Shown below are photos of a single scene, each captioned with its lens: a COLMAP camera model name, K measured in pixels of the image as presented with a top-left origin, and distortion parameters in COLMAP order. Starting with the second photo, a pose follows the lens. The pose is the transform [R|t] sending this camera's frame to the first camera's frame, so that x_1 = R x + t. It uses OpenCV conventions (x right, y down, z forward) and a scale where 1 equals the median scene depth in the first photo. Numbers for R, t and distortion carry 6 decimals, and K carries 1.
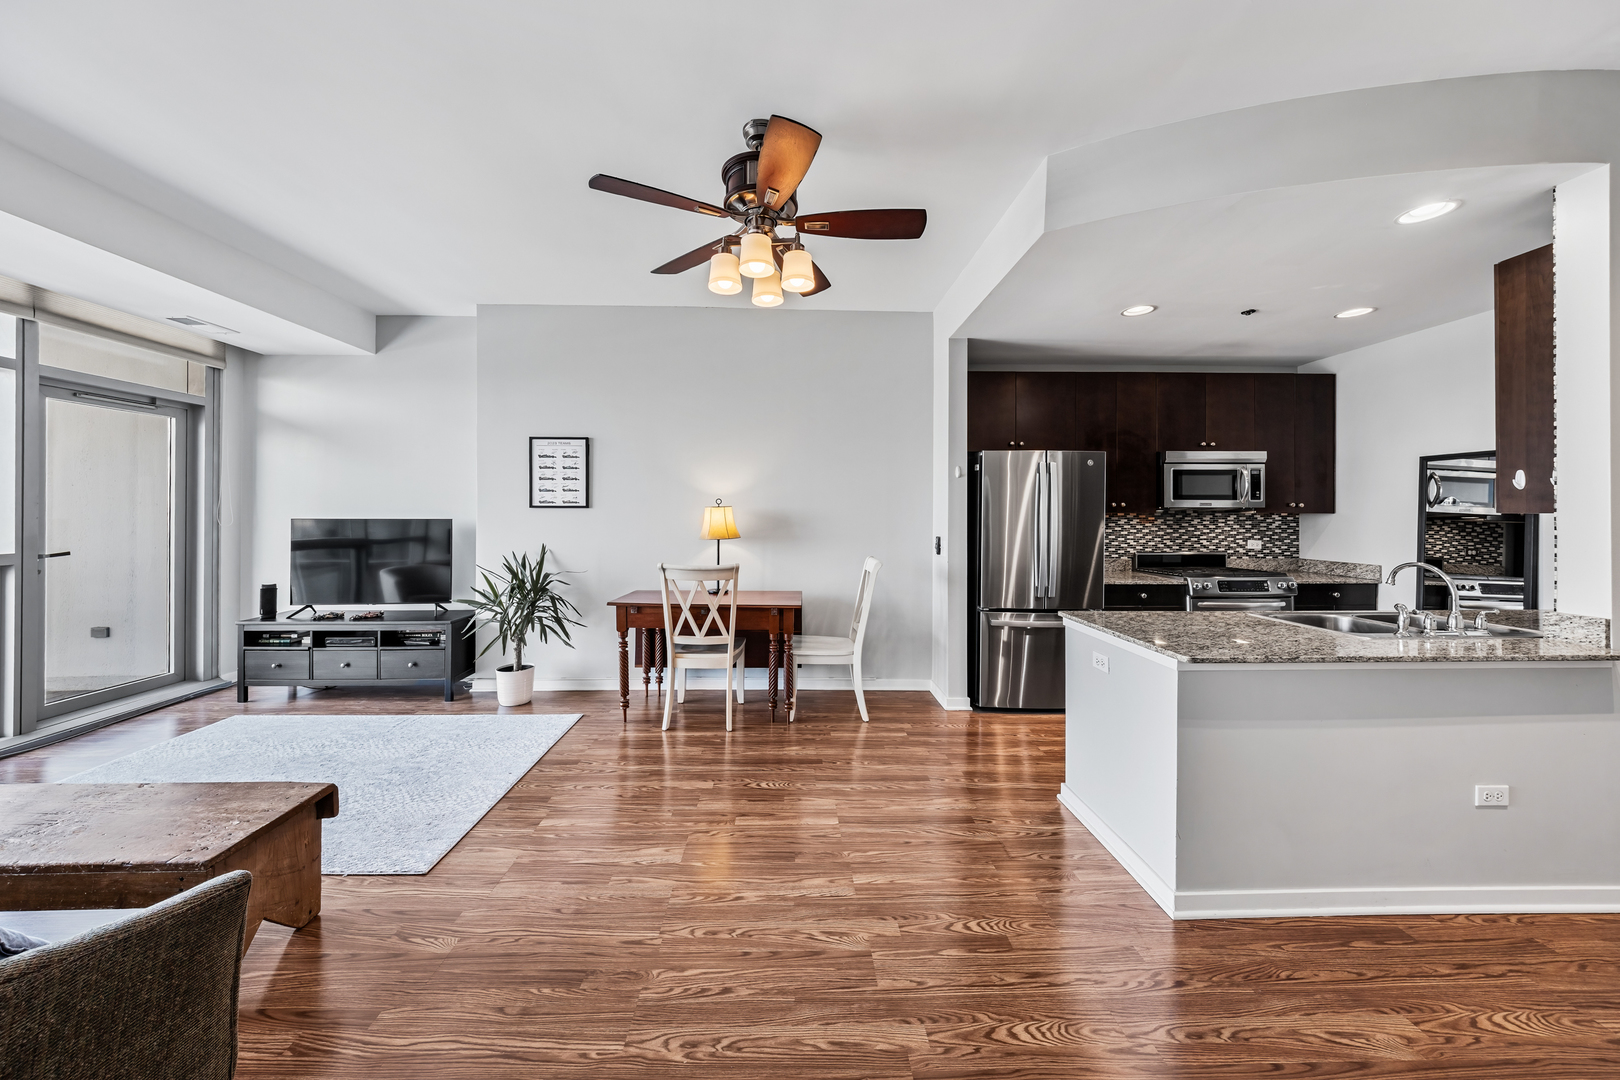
lens RADIAL K [[533.5, 0, 857.8], [0, 533.5, 521.5], [0, 0, 1]] dist [-0.036115, 0.003172]
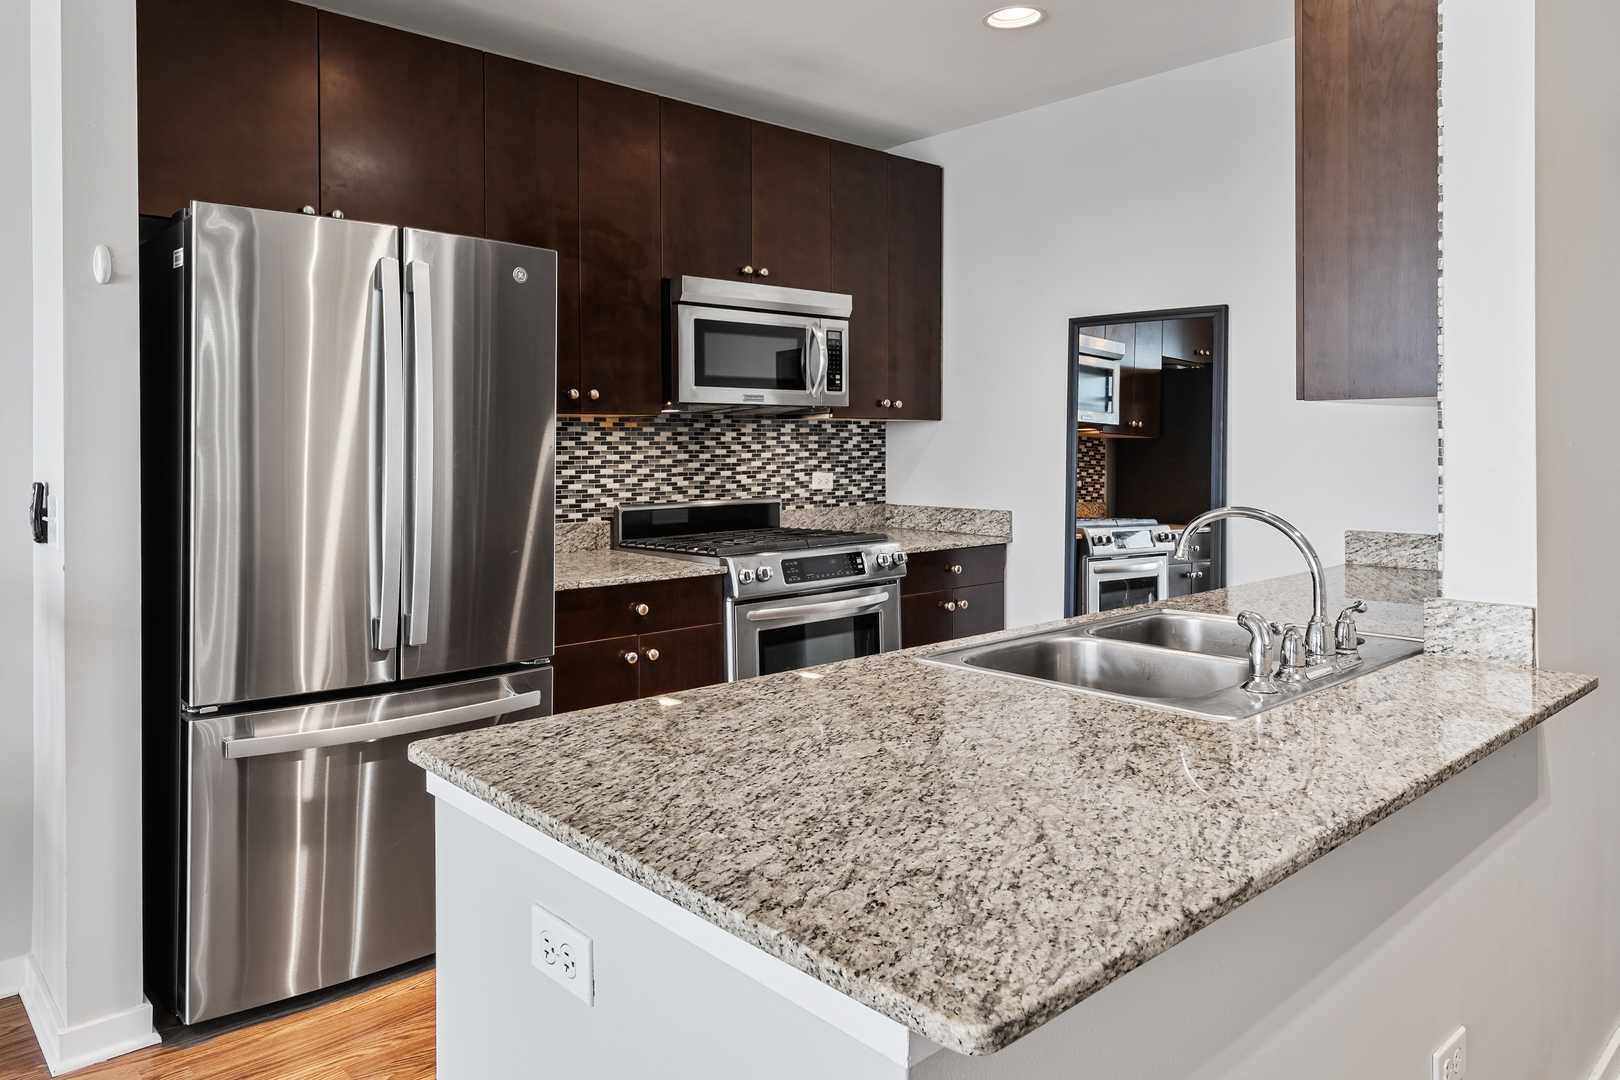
lens RADIAL K [[1024.2, 0, 693.8], [0, 1024.2, 441.9], [0, 0, 1]] dist [0.003841, 0.001588]
pose [[0.836738, -0.009017, 0.547530, 0.104758], [0.014409, 0.999881, -0.005553, 0.010187], [-0.547415, 0.012536, 0.836768, 0.236991]]
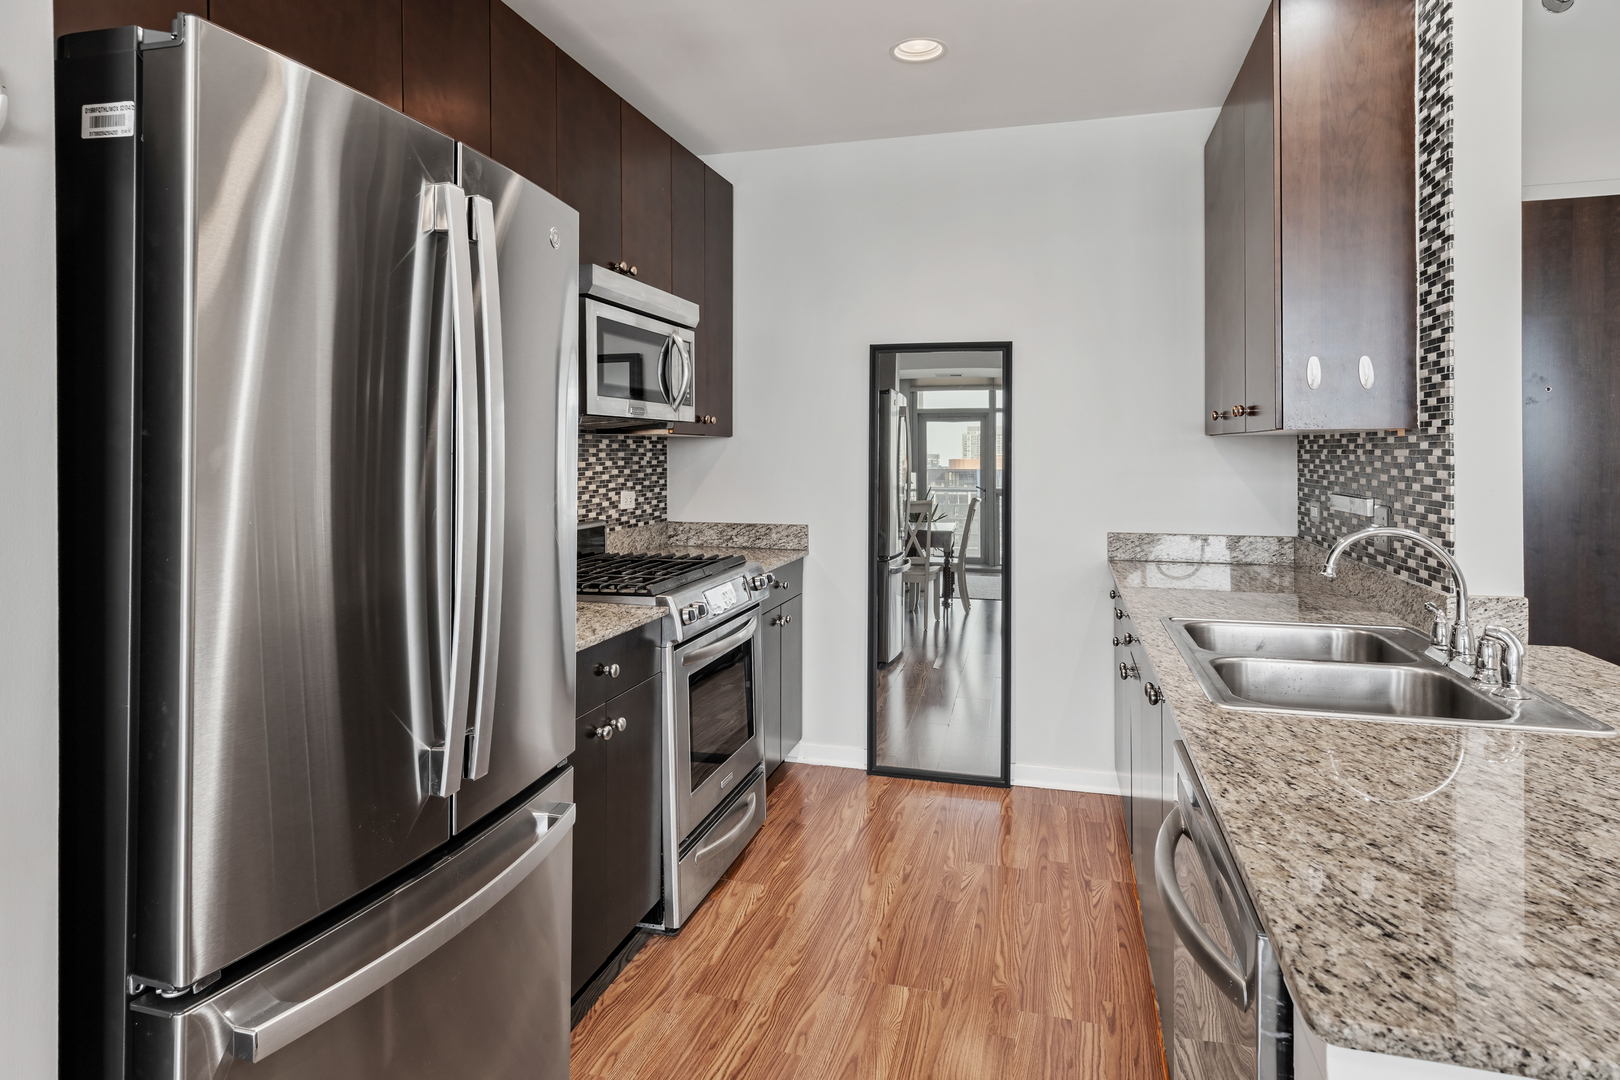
lens RADIAL K [[951.9, 0, 829.8], [0, 951.9, 448.9], [0, 0, 1]] dist [0.002863, 0.002212]
pose [[0.403781, -0.003351, 0.914849, 0.029649], [0.012275, 0.999923, -0.001755, 0.000753], [-0.914773, 0.011938, 0.403791, 0.502337]]
